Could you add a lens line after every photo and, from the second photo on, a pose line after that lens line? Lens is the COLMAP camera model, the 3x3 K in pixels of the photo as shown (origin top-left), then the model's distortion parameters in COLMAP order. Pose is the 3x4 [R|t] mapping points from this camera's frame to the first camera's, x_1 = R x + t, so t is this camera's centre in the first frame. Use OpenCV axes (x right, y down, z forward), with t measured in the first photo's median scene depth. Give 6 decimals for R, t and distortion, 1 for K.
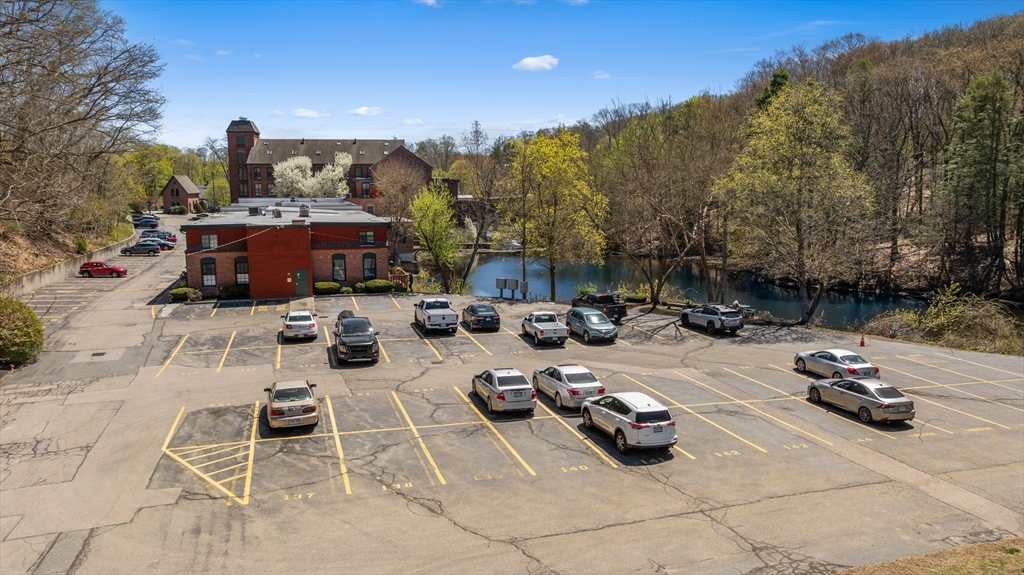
lens RADIAL K [[739.5, 0, 512.0], [0, 739.5, 287.5], [0, 0, 1]] dist [0.002196, -0.001167]
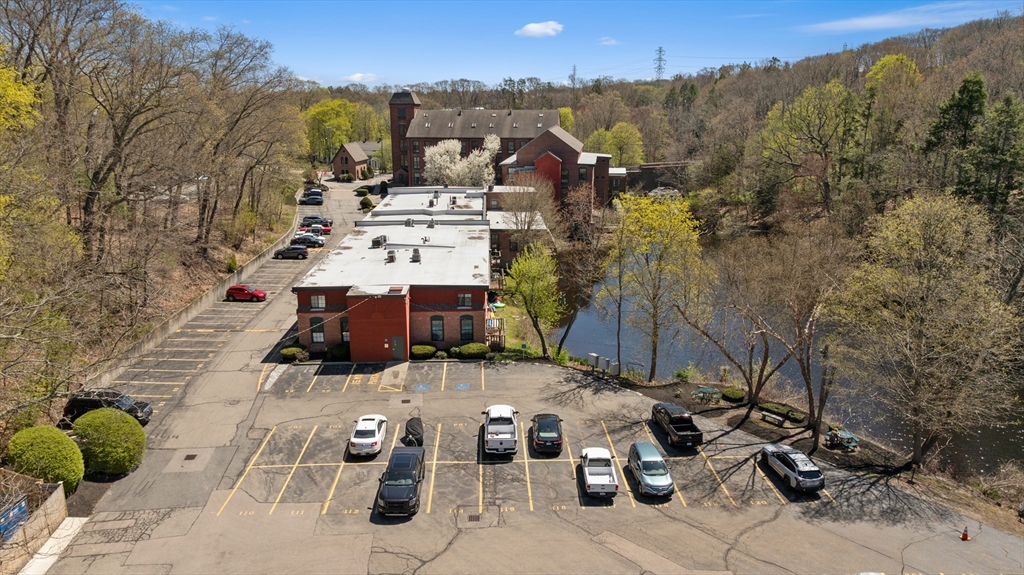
lens RADIAL K [[739.5, 0, 512.0], [0, 739.5, 287.5], [0, 0, 1]] dist [0.002196, -0.001167]
pose [[0.968913, 0.063539, -0.239101, 0.106647], [-0.035926, 0.992348, 0.118127, -0.207968], [0.244778, -0.105865, 0.963782, 0.048480]]
